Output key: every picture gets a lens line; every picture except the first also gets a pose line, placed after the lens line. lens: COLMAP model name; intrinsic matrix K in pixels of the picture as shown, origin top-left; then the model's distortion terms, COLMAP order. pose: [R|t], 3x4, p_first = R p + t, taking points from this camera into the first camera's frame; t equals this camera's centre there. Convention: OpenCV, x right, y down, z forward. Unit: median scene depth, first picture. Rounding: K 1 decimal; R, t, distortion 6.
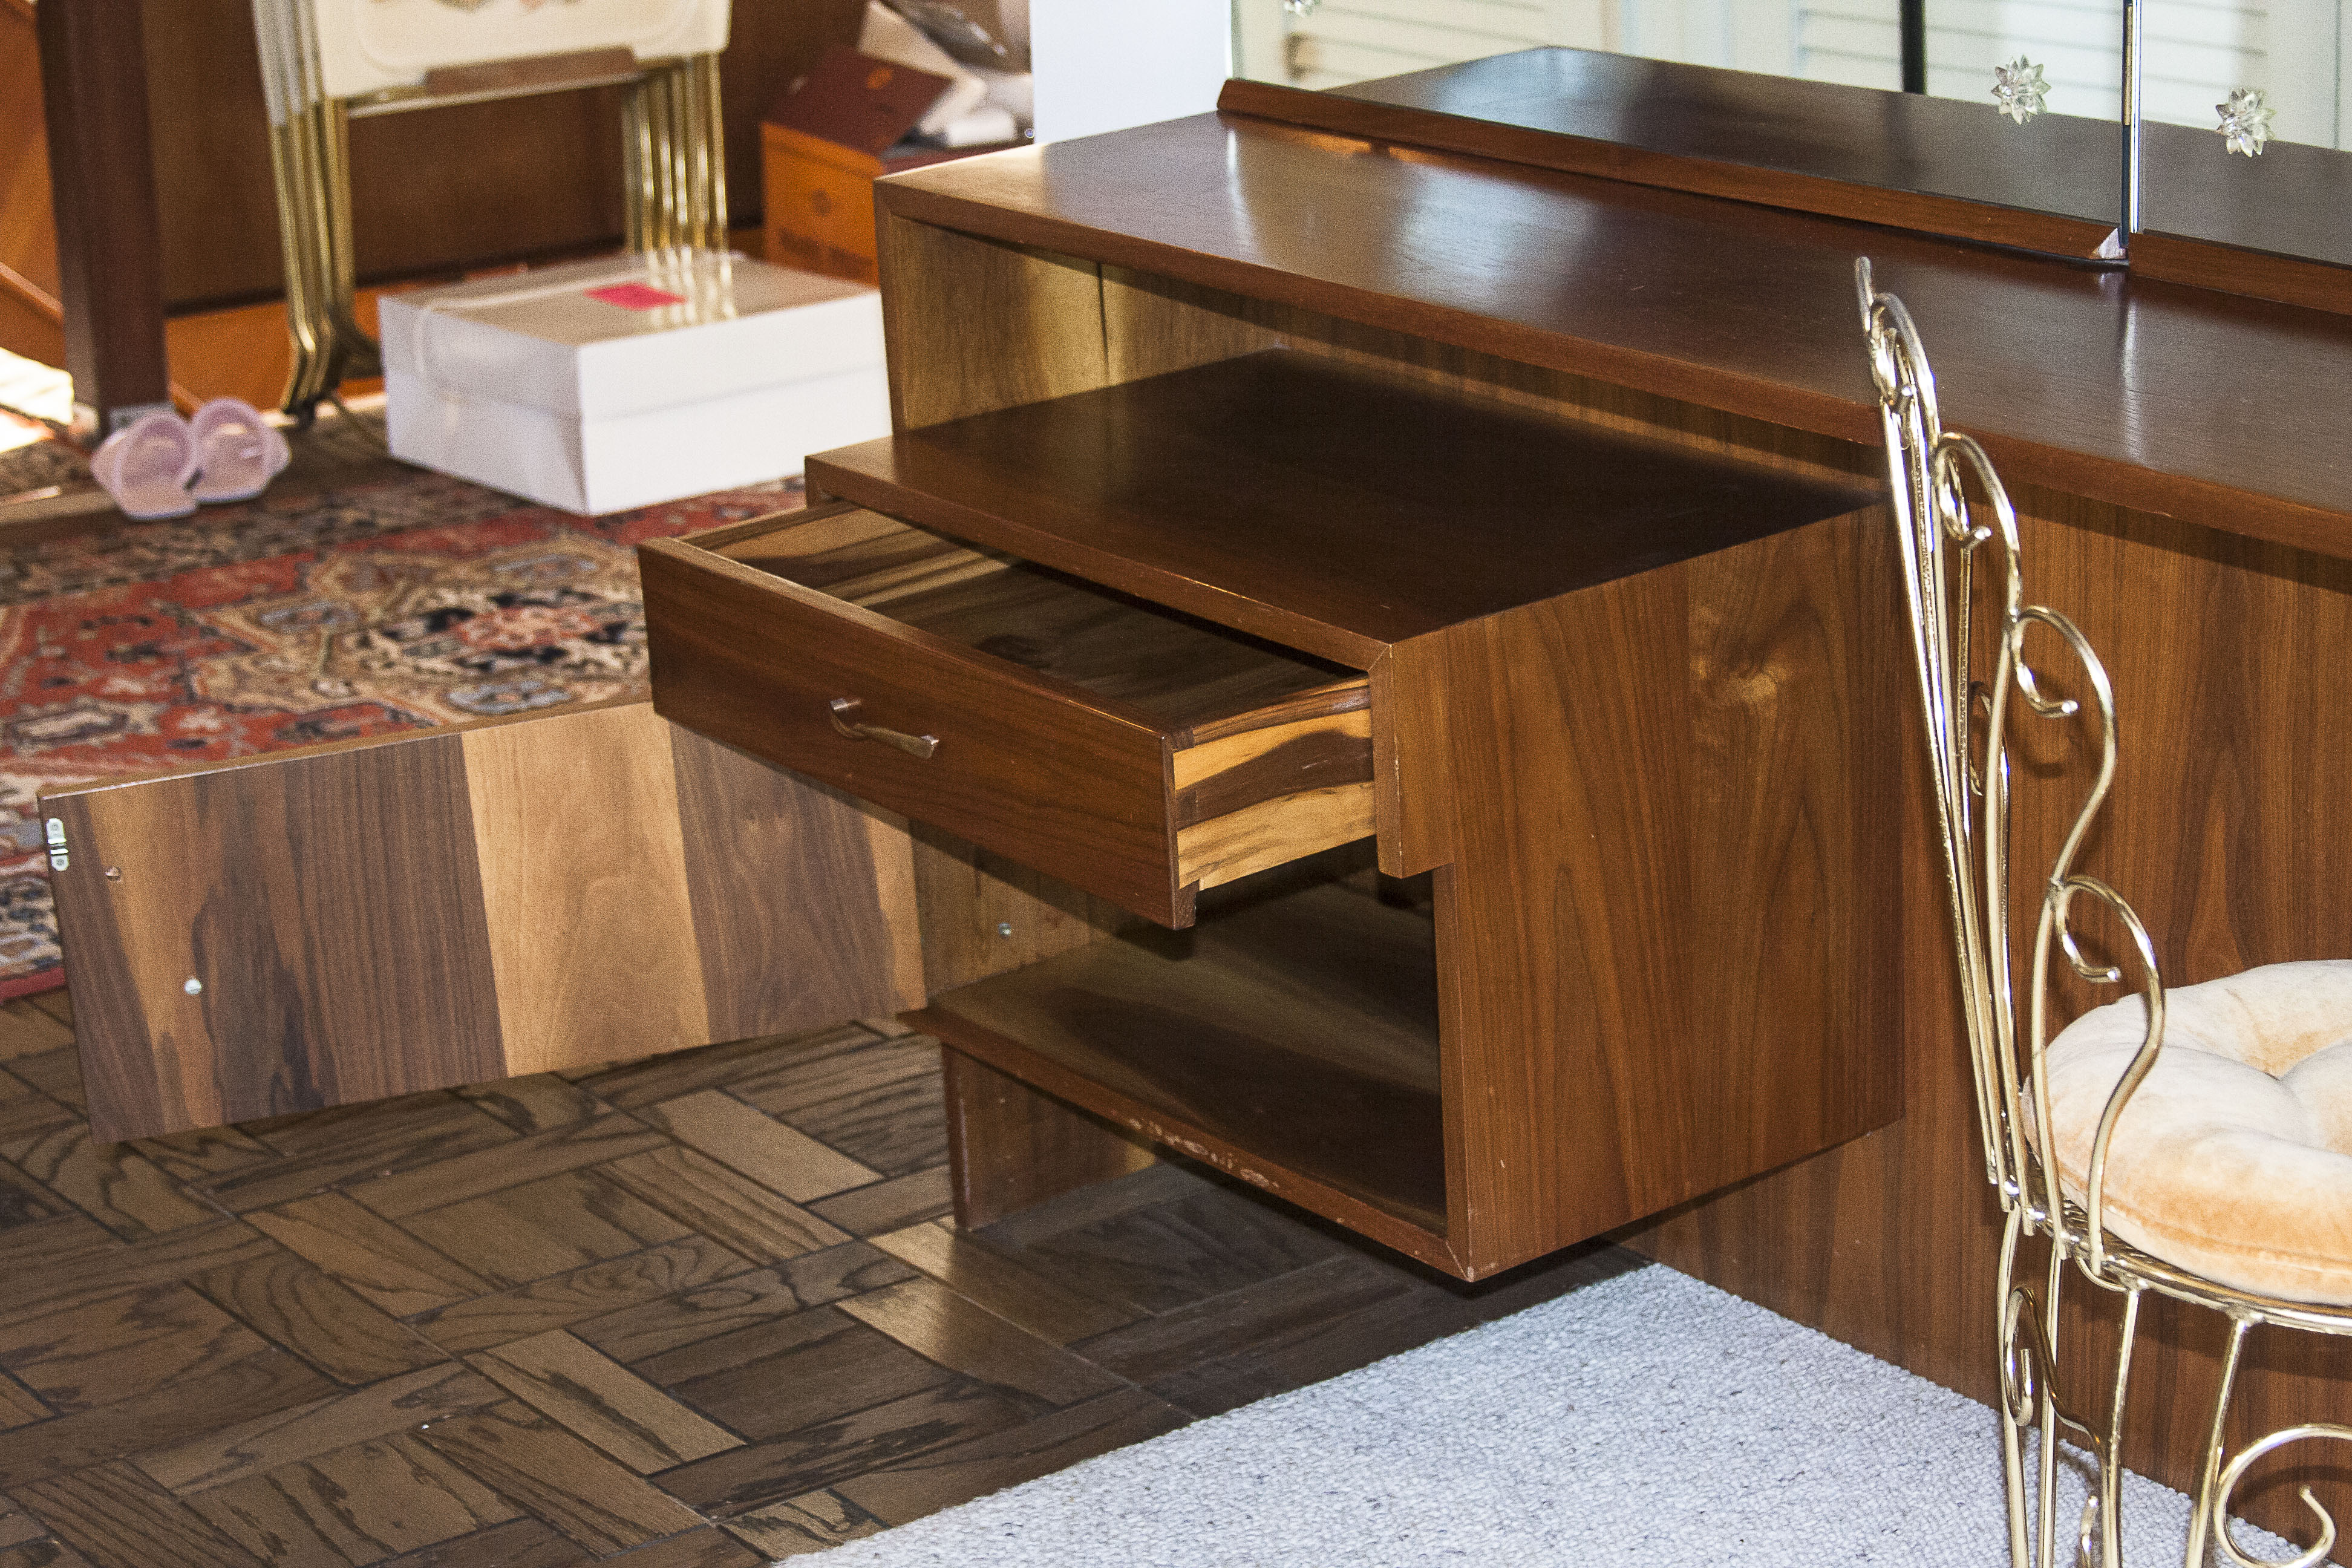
lens RADIAL K [[4854.1, 0, 1165.2], [0, 4854.1, 791.9], [0, 0, 1]] dist [-0.047089, 0.000000]
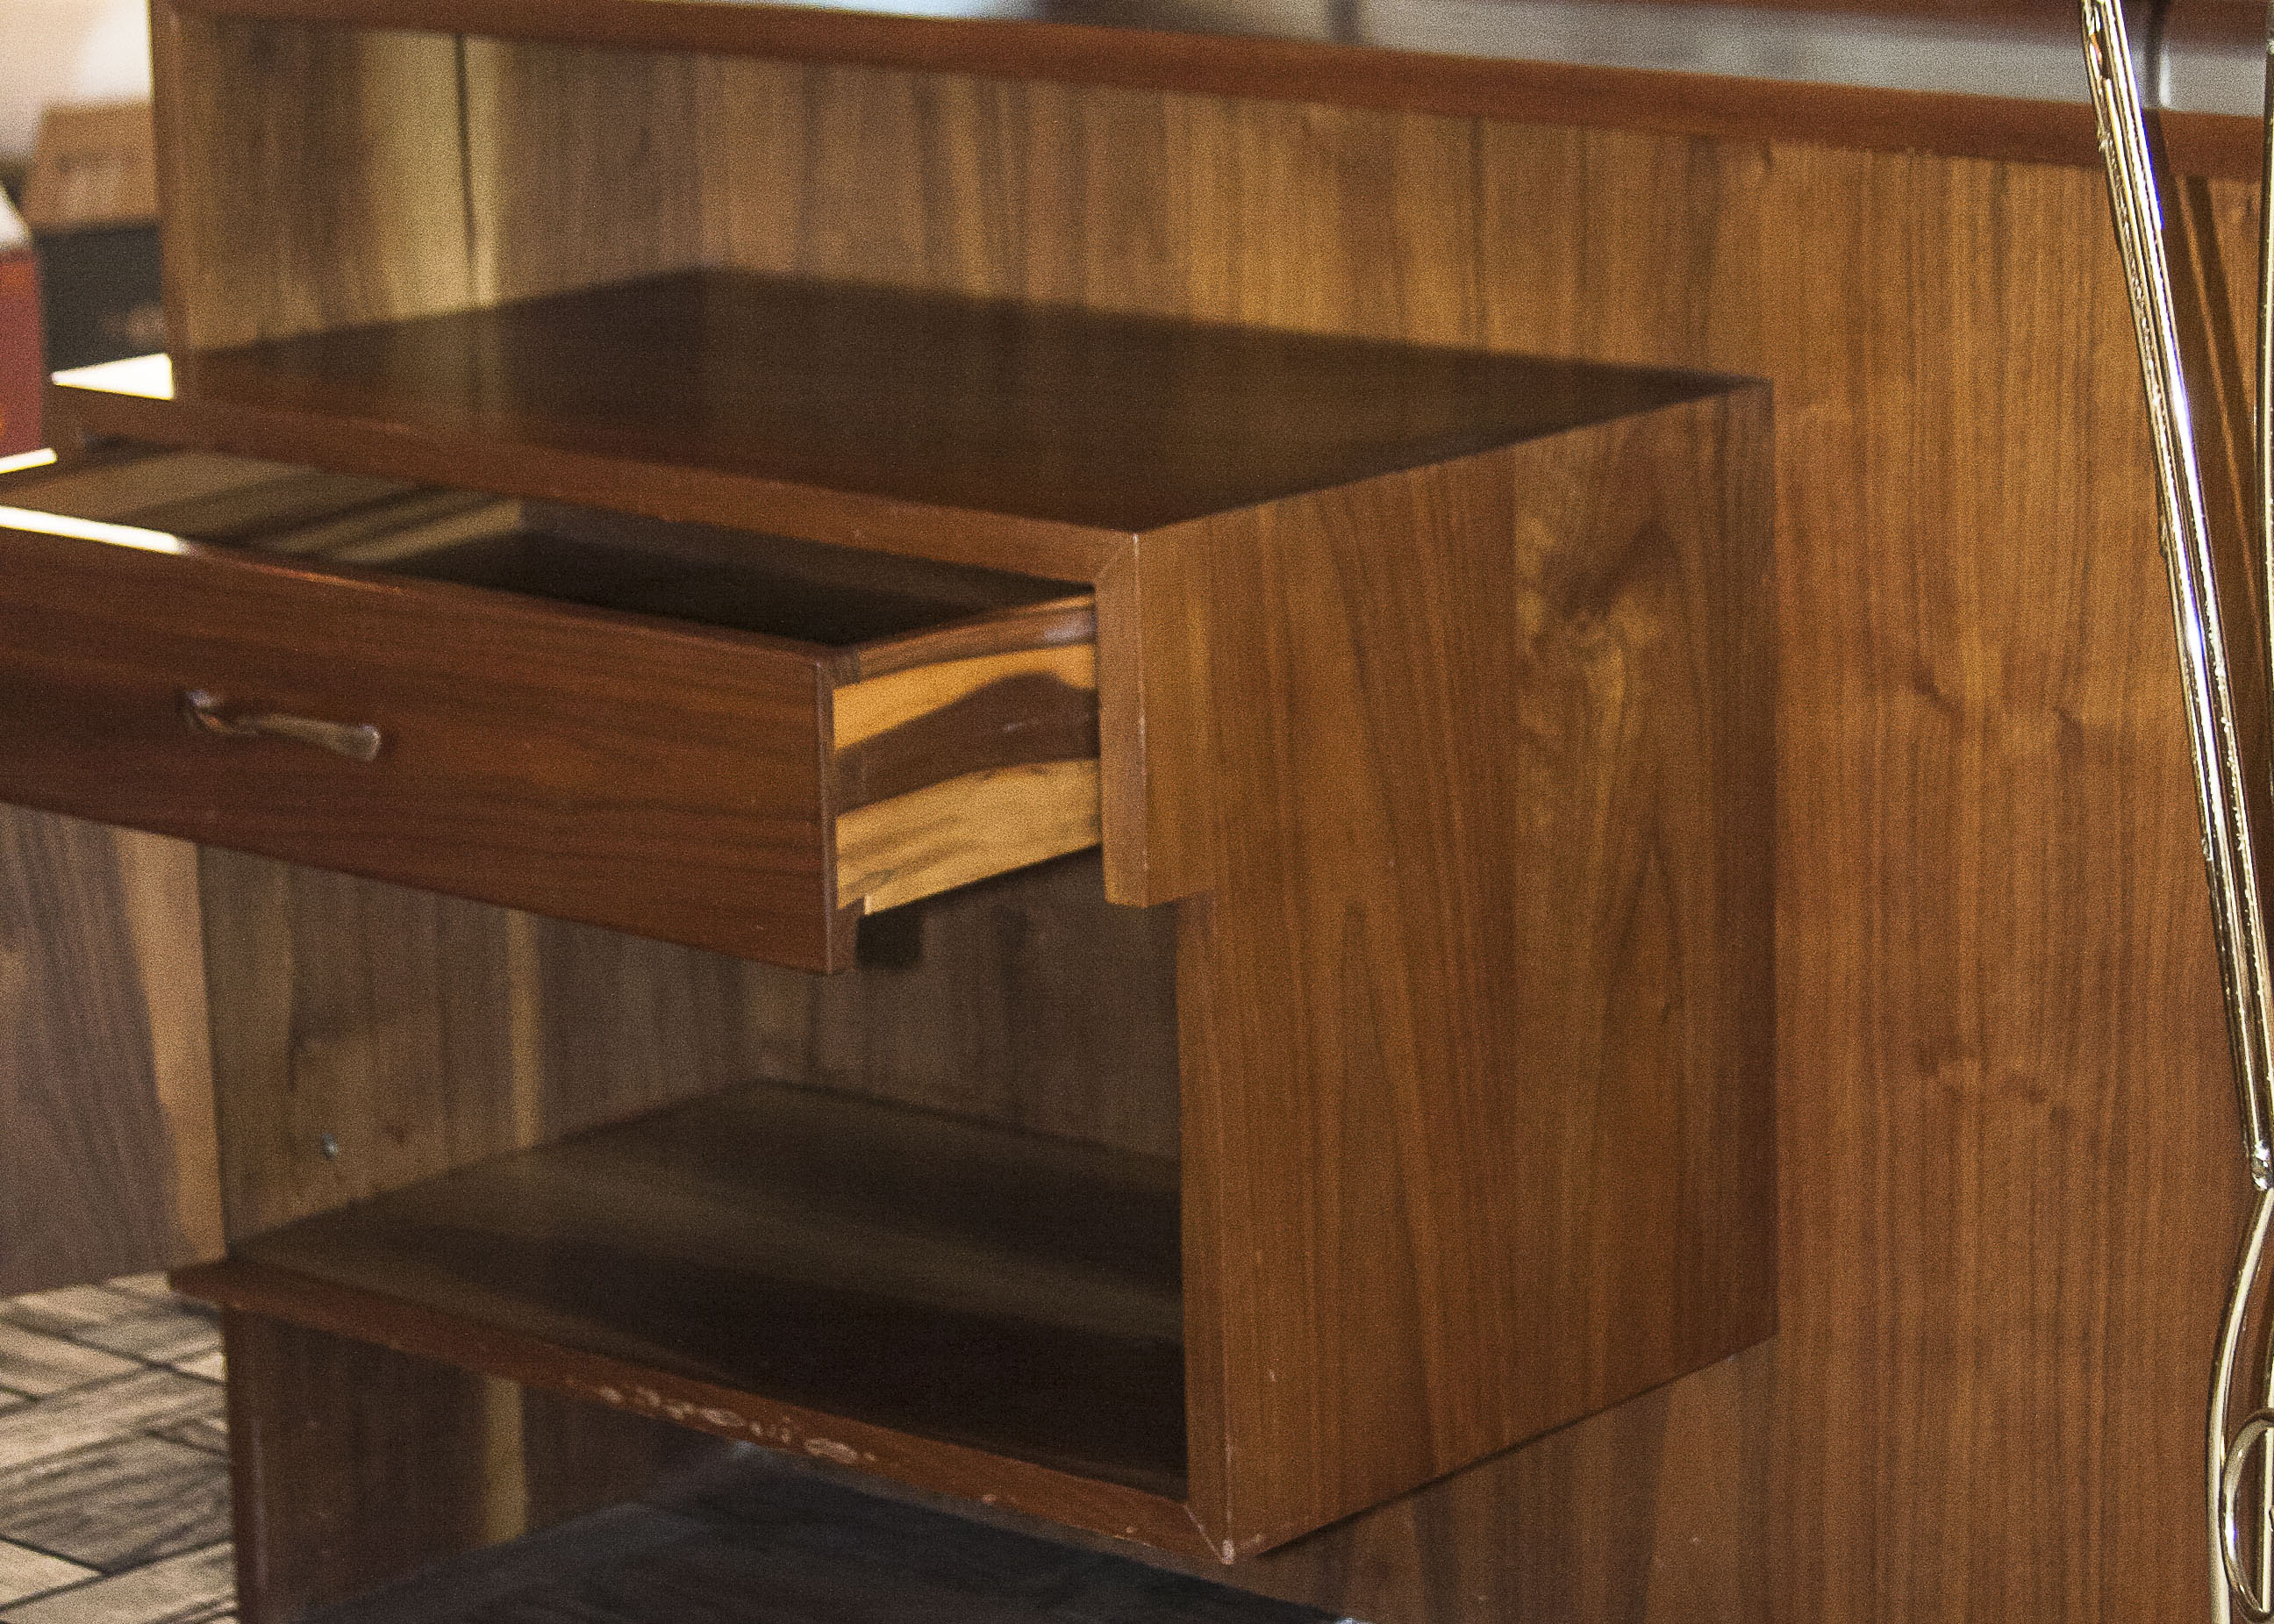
lens RADIAL K [[6671.3, 0, 1211.8], [0, 6671.3, 629.1], [0, 0, 1]] dist [-0.025897, 0.000000]
pose [[0.974872, -0.010277, 0.222528, -0.131460], [0.039271, 0.991219, -0.126265, 0.087860], [-0.219276, 0.131832, 0.966715, 0.128226]]
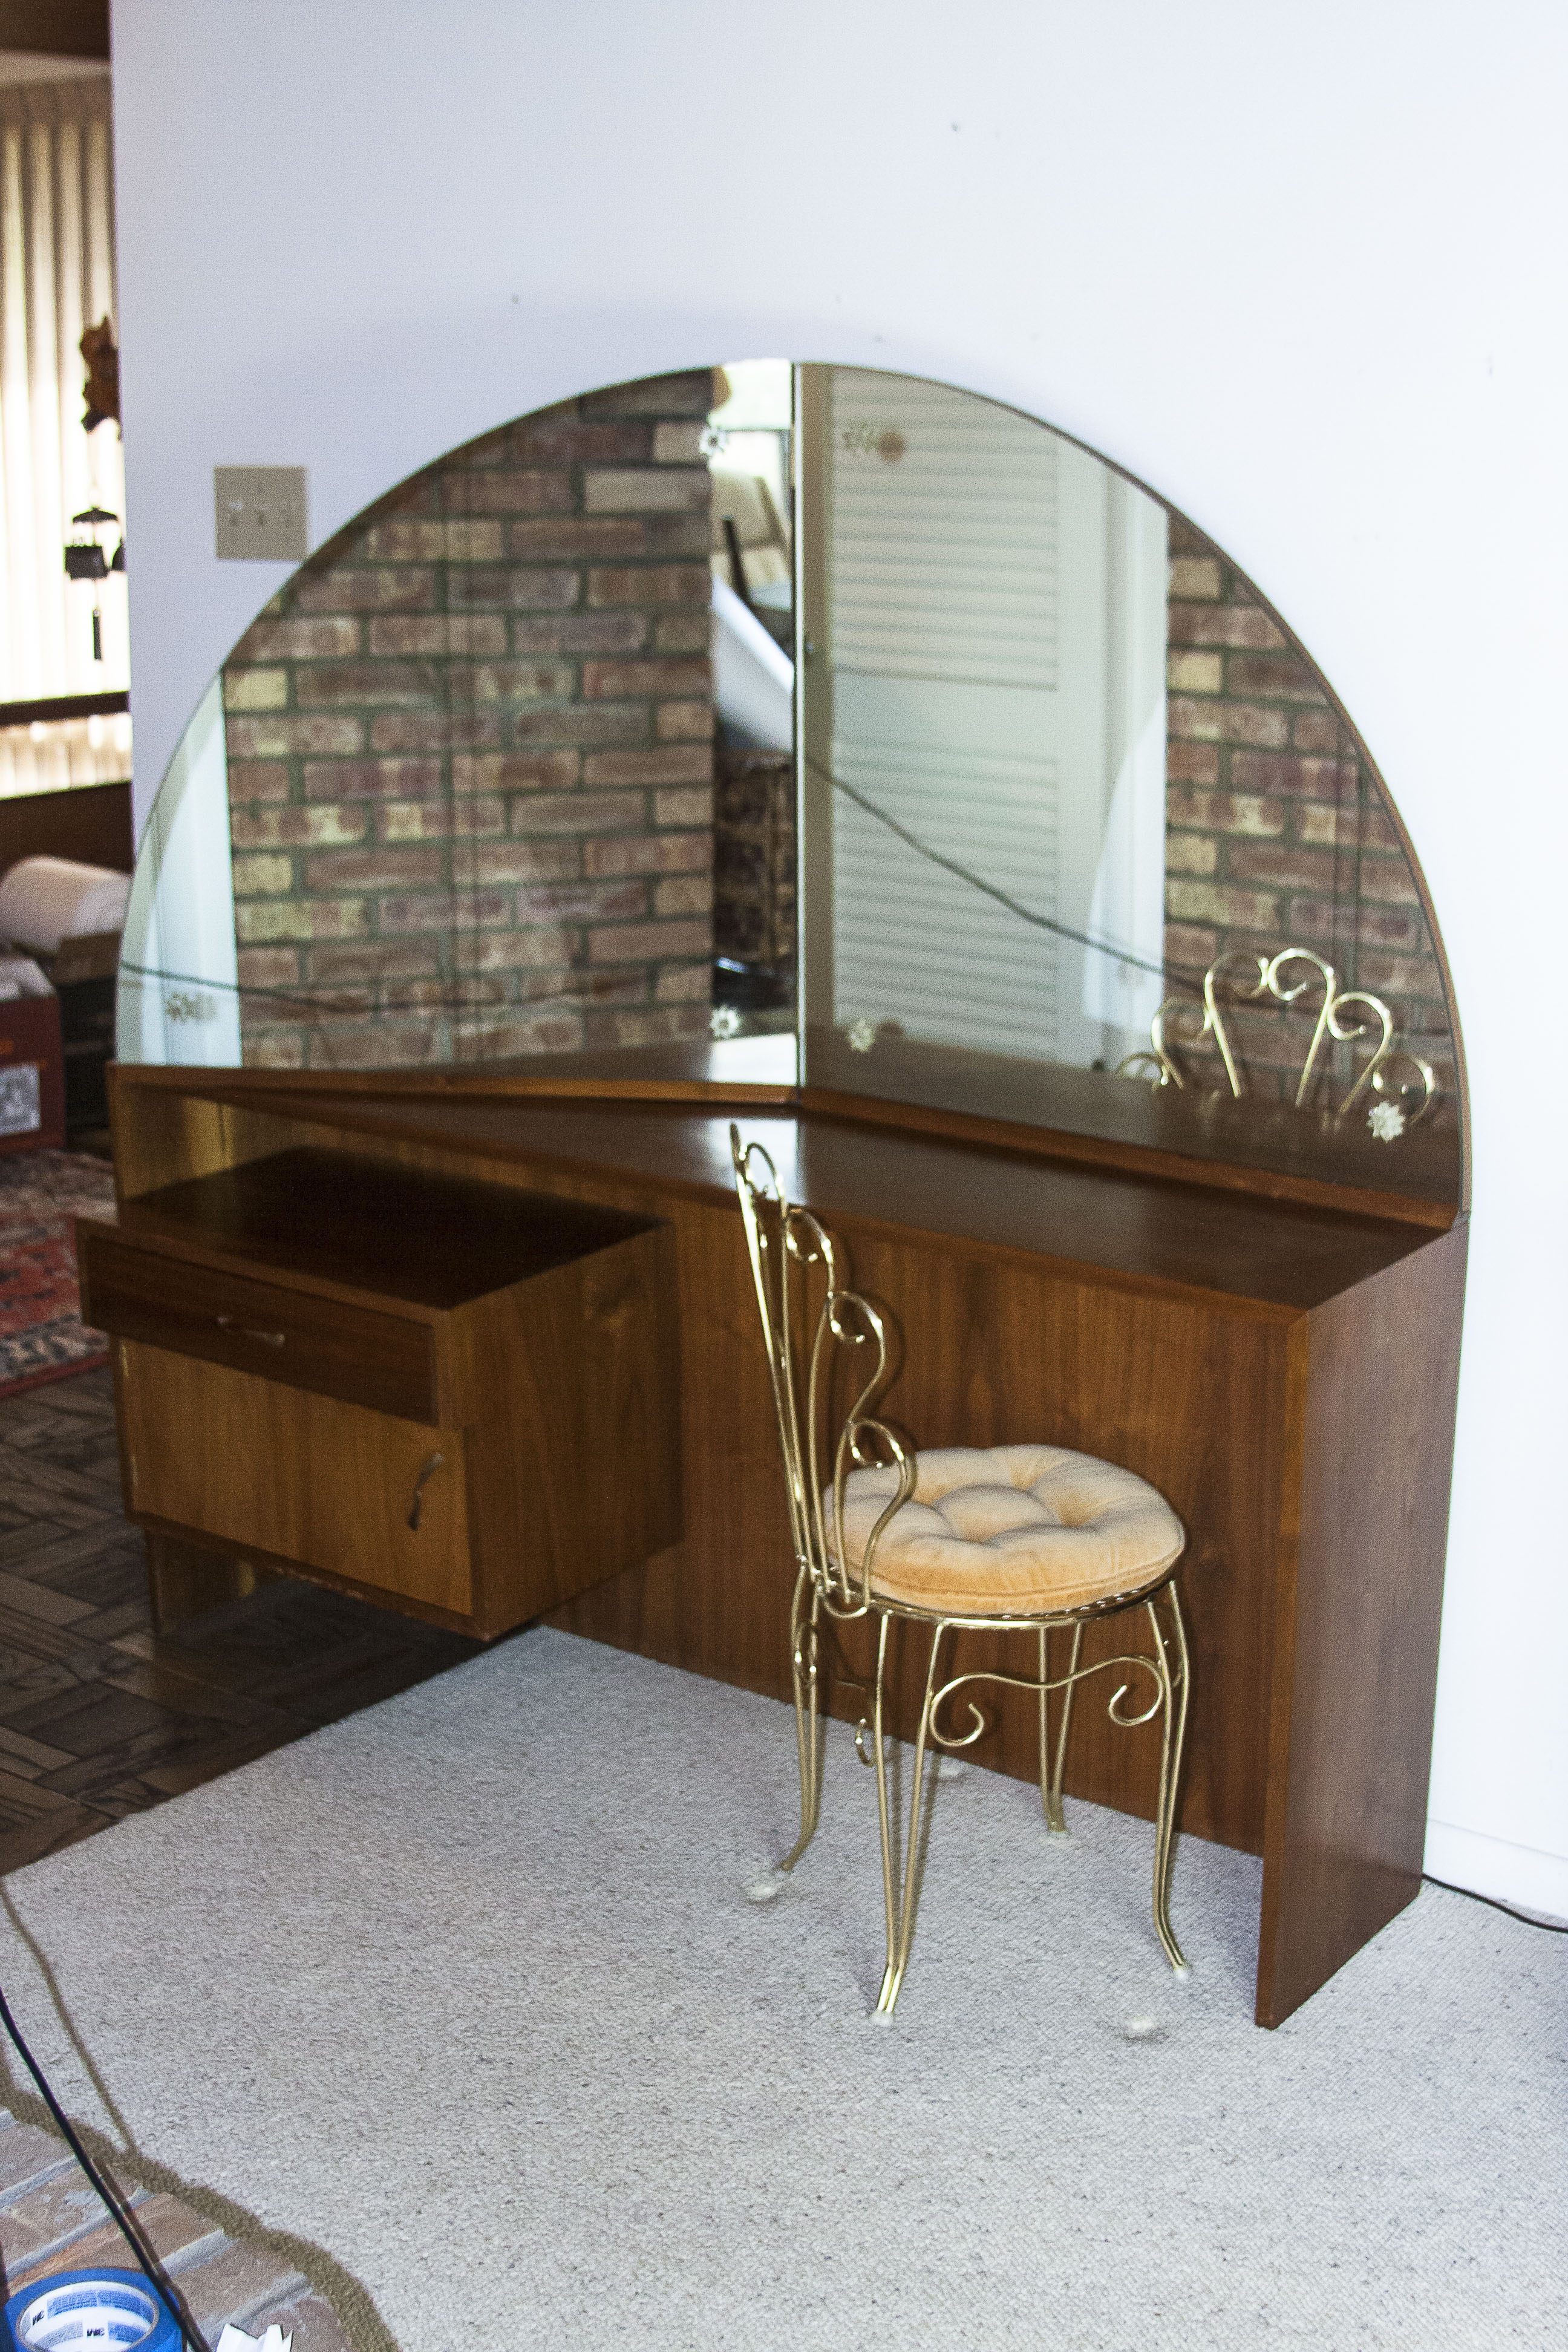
lens RADIAL K [[3051.7, 0, 823.1], [0, 3051.7, 1218.5], [0, 0, 1]] dist [-0.143772, 0.000000]
pose [[0.955091, -0.039324, 0.293692, -0.151949], [0.050317, 0.998284, -0.029966, -0.021973], [-0.292009, 0.043397, 0.955430, -0.184494]]
